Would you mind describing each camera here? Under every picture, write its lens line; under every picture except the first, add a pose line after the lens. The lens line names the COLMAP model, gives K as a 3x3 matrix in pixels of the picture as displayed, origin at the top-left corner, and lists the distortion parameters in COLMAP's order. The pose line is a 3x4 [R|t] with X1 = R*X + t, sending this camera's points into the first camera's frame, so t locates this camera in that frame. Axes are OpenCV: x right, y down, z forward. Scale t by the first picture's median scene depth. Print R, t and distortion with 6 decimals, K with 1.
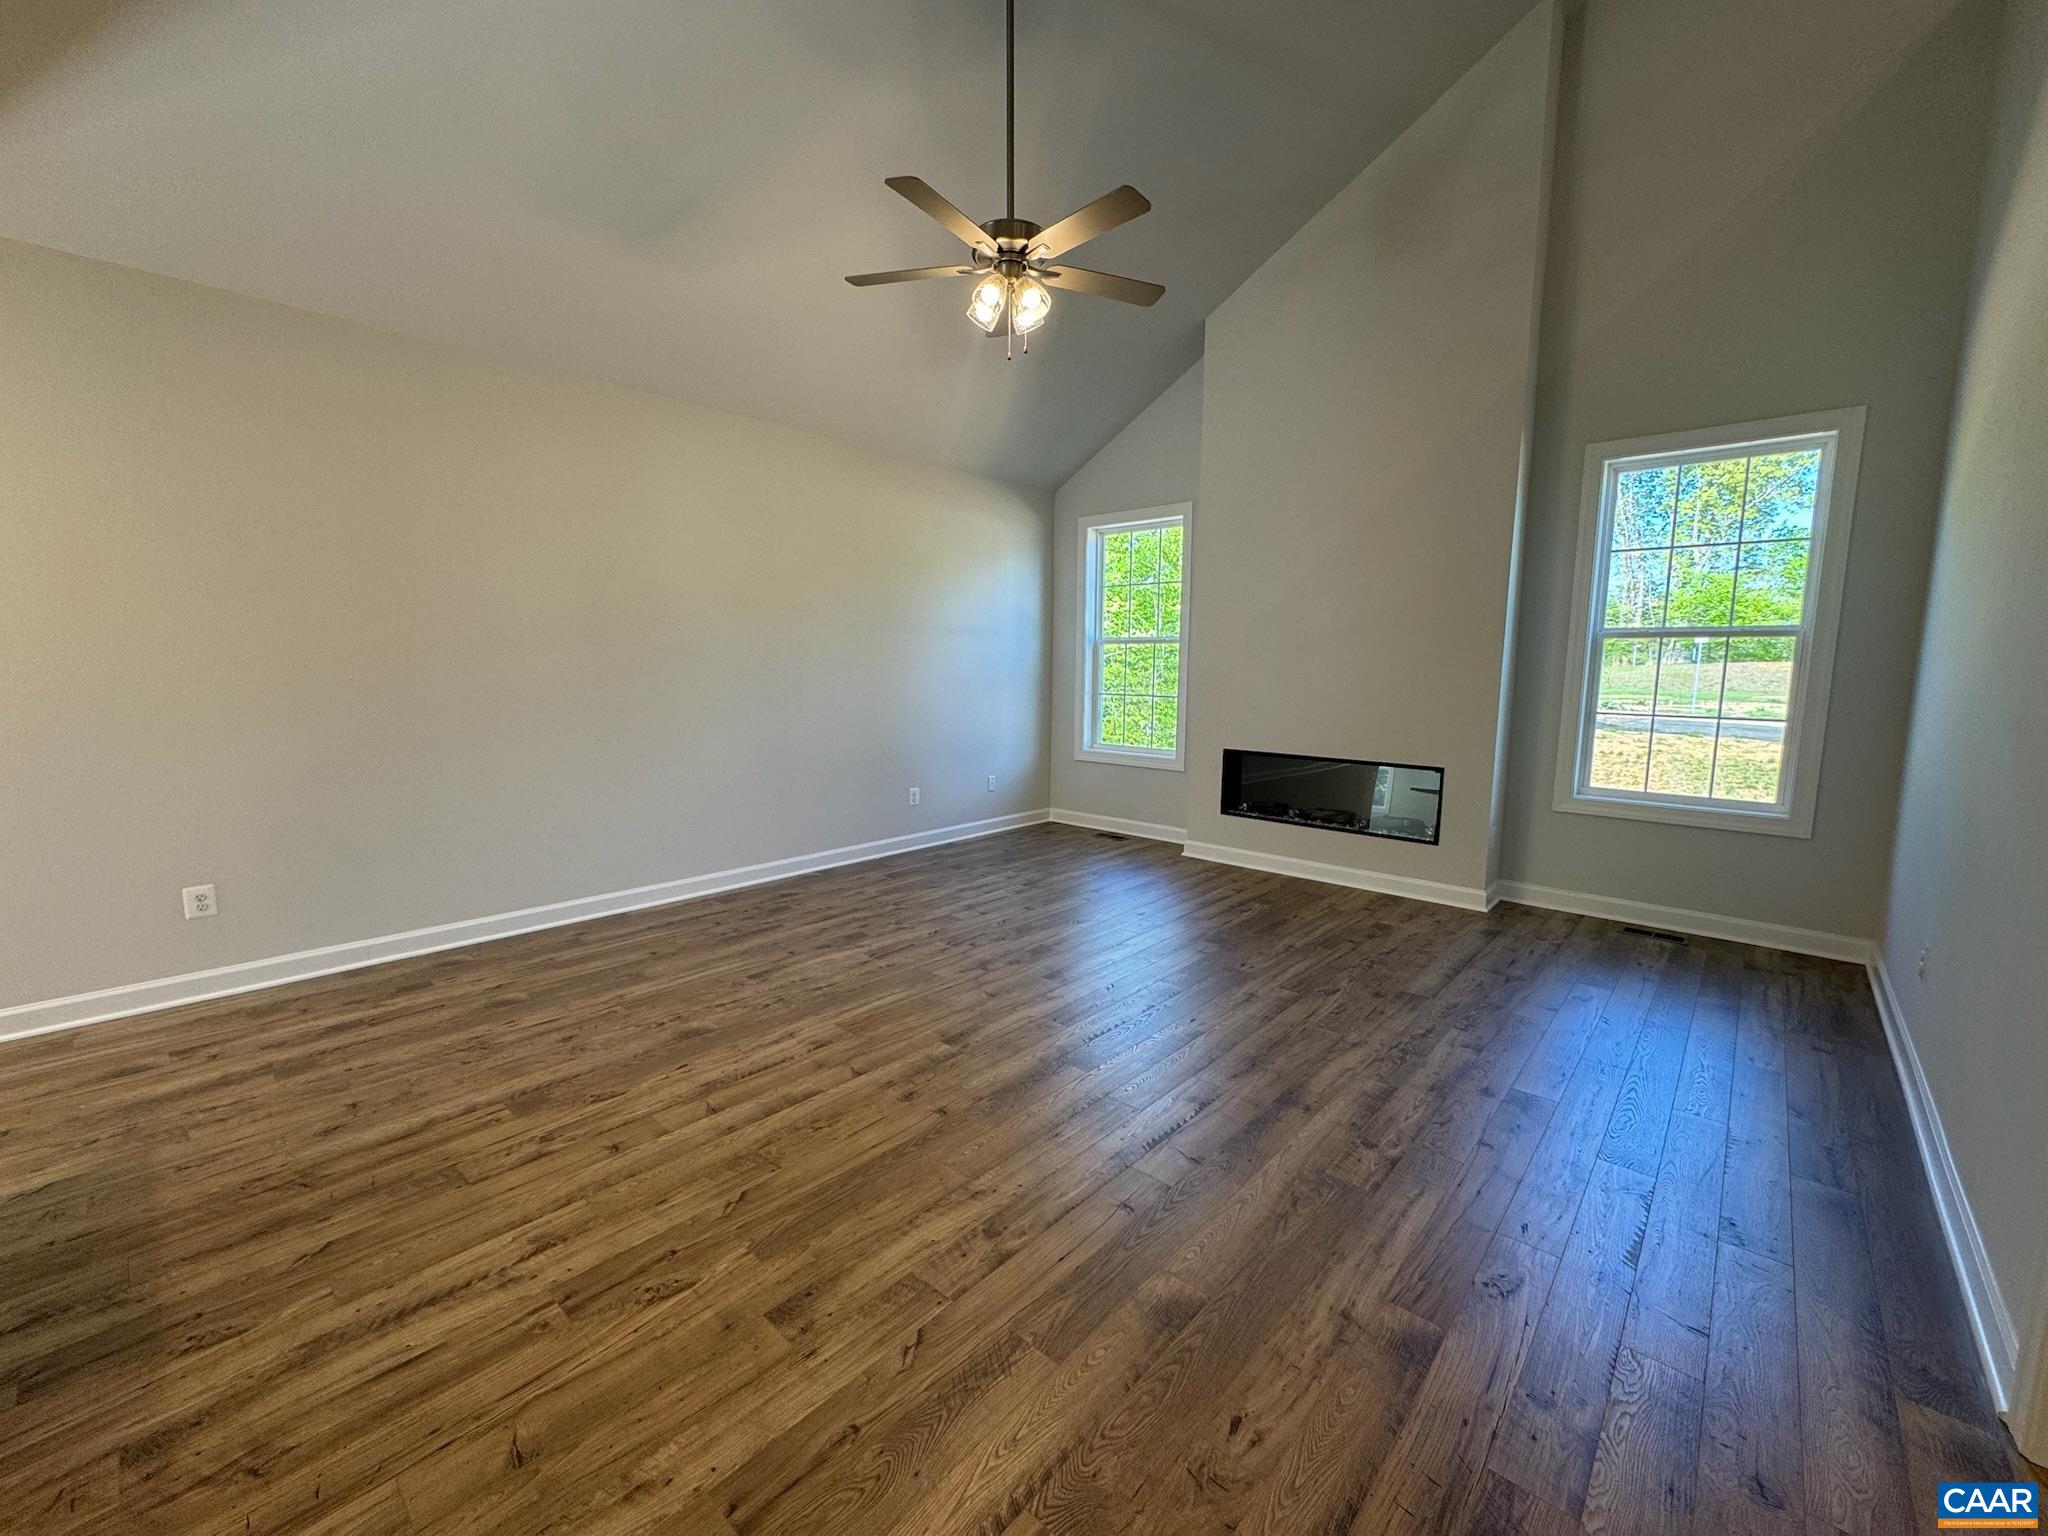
lens RADIAL K [[819.5, 0, 1023.0], [0, 819.5, 768.4], [0, 0, 1]] dist [-0.001208, -0.000045]
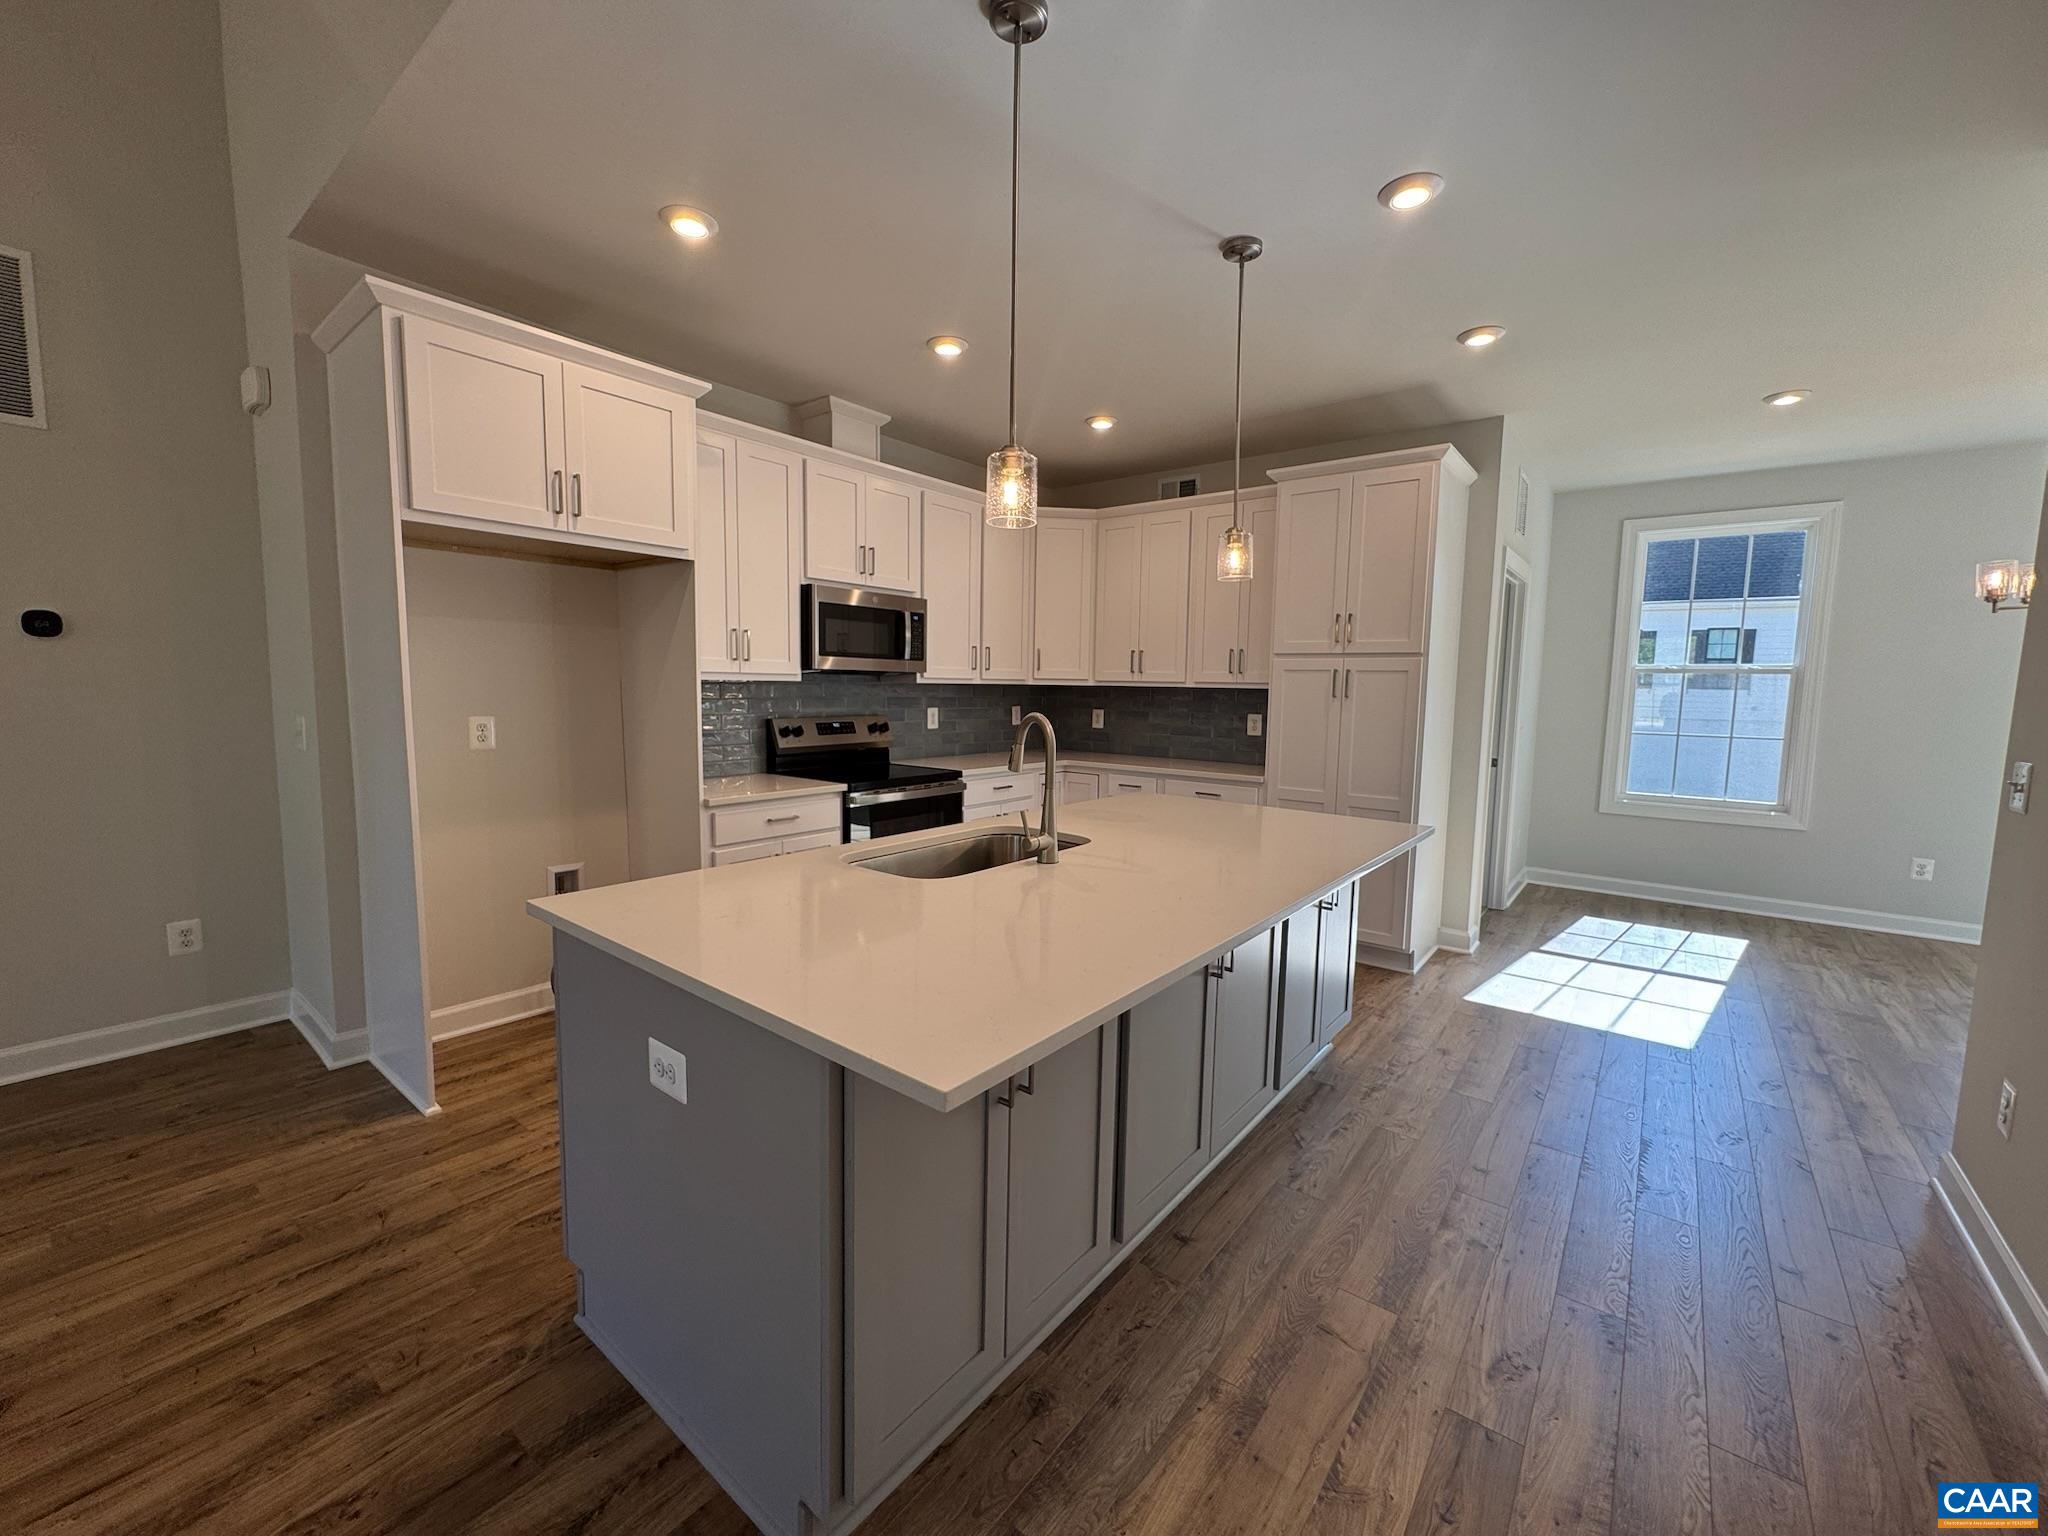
lens RADIAL K [[819.5, 0, 1027.0], [0, 819.5, 768.8], [0, 0, 1]] dist [-0.001208, -0.000045]
pose [[-0.997461, -0.010286, -0.070466, -1.860487], [-0.025969, 0.973914, 0.225425, -0.275911], [0.066309, 0.226682, -0.971709, 1.917059]]
